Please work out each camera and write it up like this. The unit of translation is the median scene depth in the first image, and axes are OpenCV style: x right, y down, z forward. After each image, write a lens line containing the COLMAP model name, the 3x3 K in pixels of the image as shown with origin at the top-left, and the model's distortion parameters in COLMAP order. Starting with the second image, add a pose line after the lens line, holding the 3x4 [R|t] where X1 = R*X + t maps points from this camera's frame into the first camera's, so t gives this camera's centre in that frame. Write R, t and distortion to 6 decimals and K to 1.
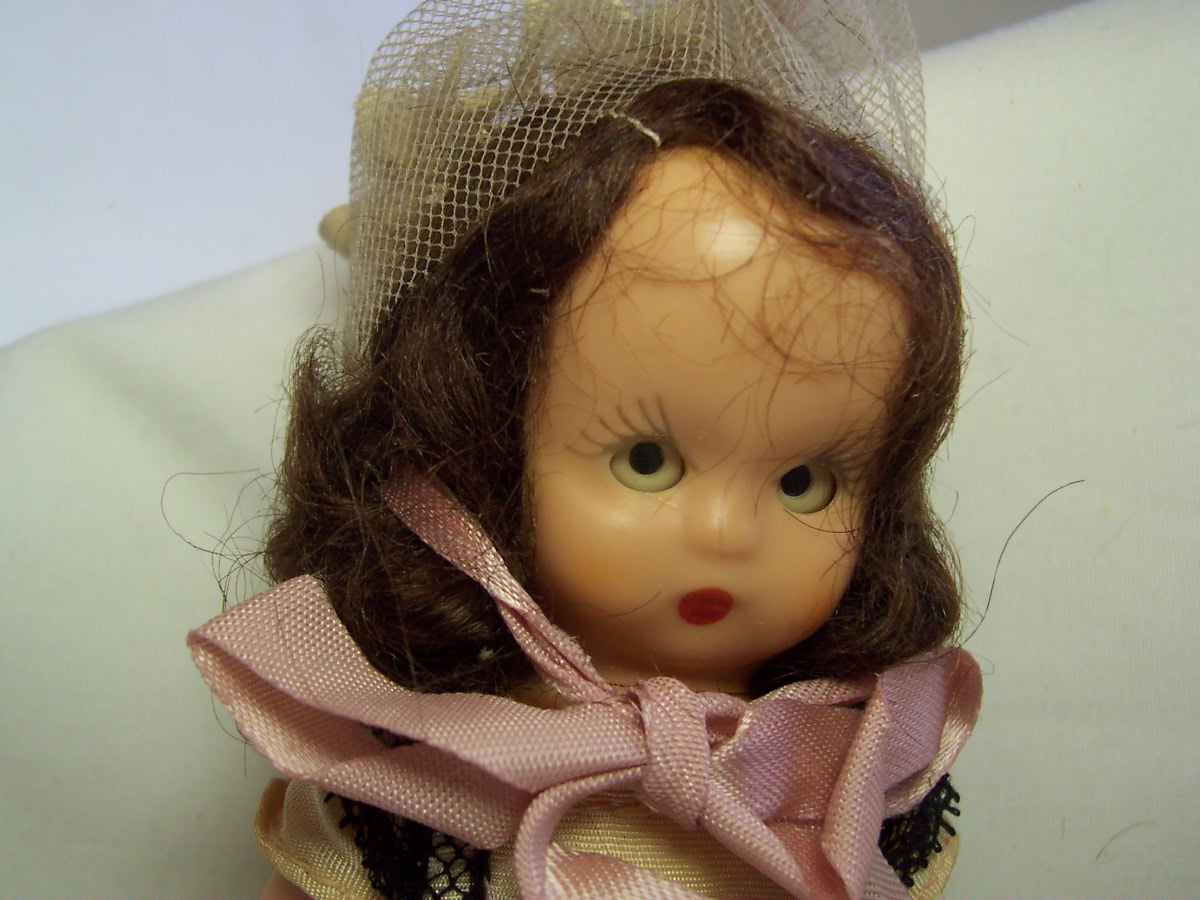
lens RADIAL K [[1265.3, 0, 598.1], [0, 1265.3, 452.6], [0, 0, 1]] dist [-0.150354, 0.000000]
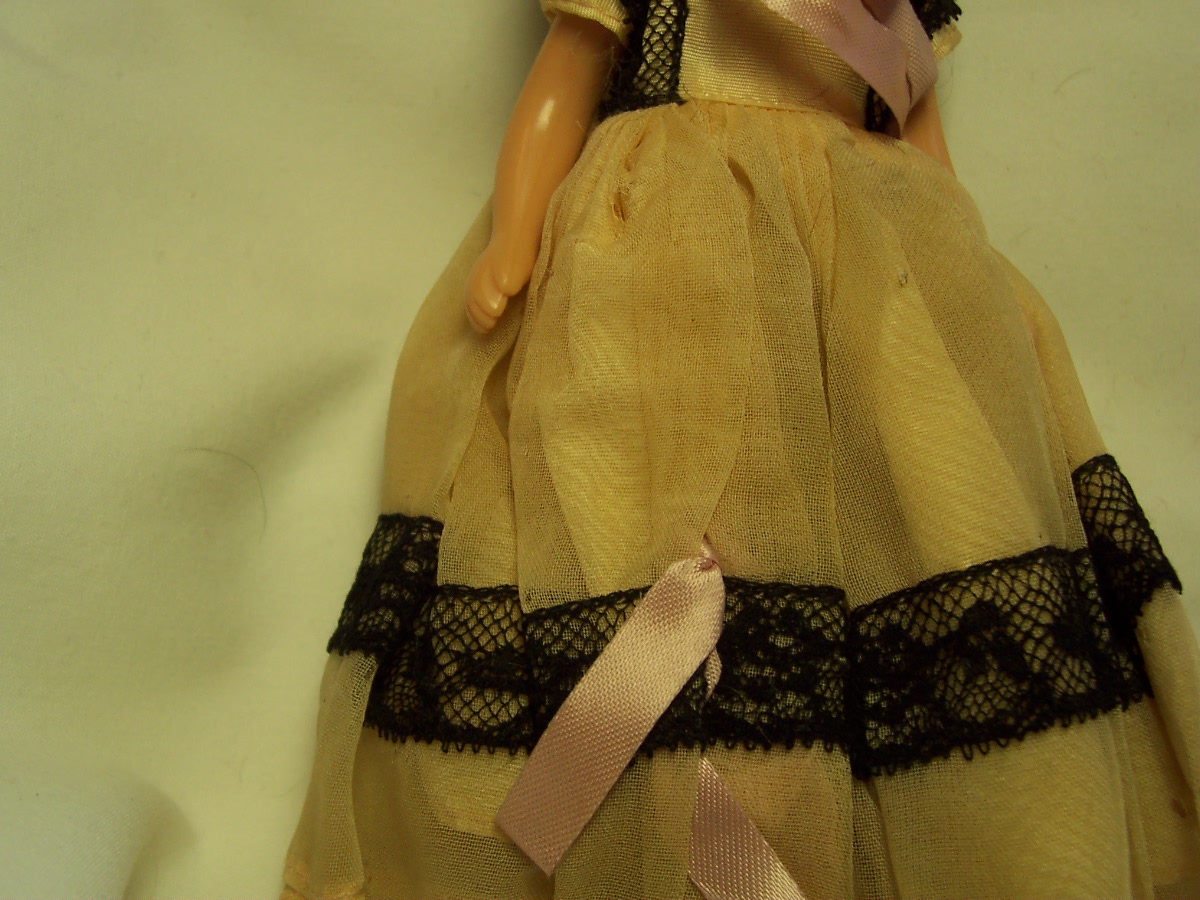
lens RADIAL K [[1265.3, 0, 602.9], [0, 1265.3, 439.7], [0, 0, 1]] dist [-0.150354, 0.000000]
pose [[0.999698, -0.000392, -0.024558, -0.165819], [0.003646, 0.991166, 0.132578, 0.735163], [0.024290, -0.132628, 0.990868, -0.812227]]
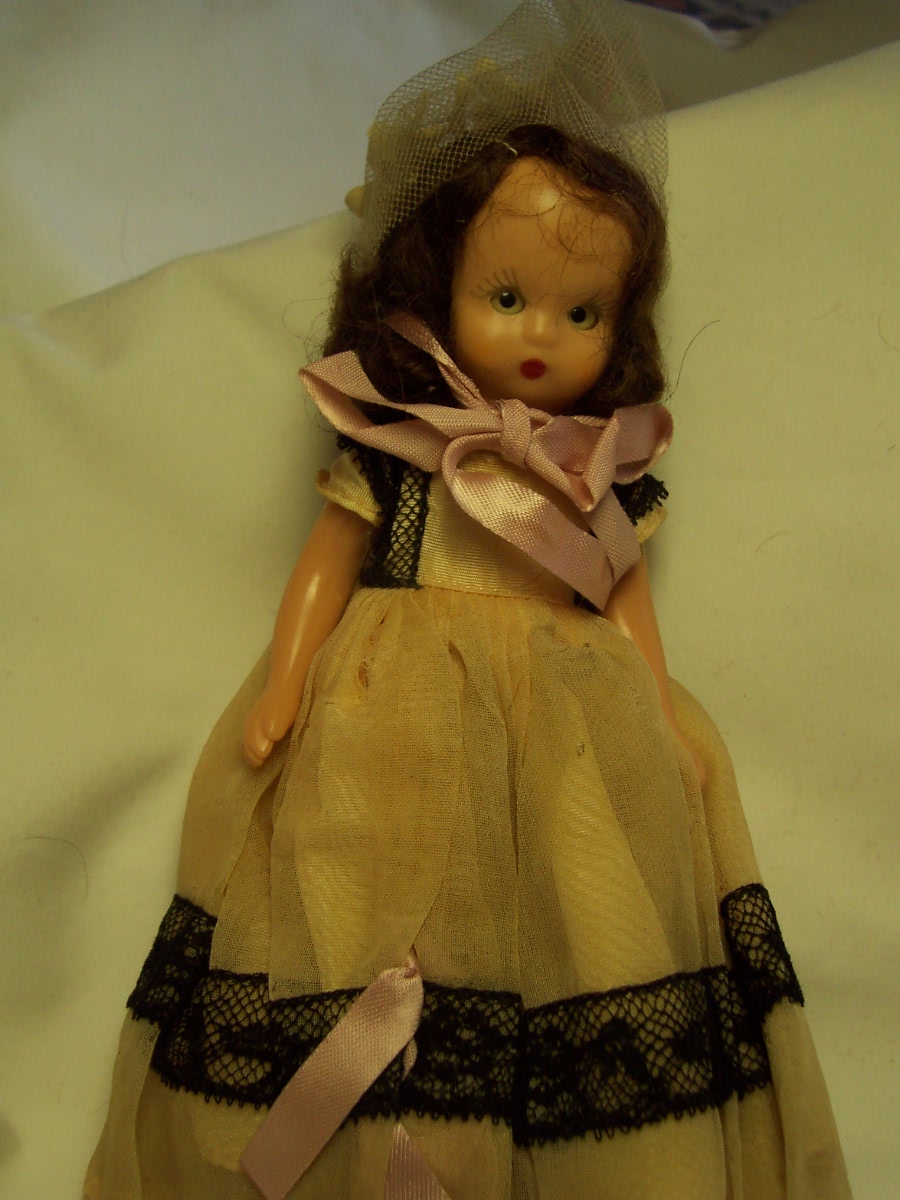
lens RADIAL K [[1265.3, 0, 450.0], [0, 1265.3, 608.6], [0, 0, 1]] dist [-0.150354, 0.000000]
pose [[0.997770, 0.033119, -0.057947, 0.082033], [-0.027264, 0.994708, 0.099056, 0.321505], [0.060921, -0.097256, 0.993393, -1.198457]]
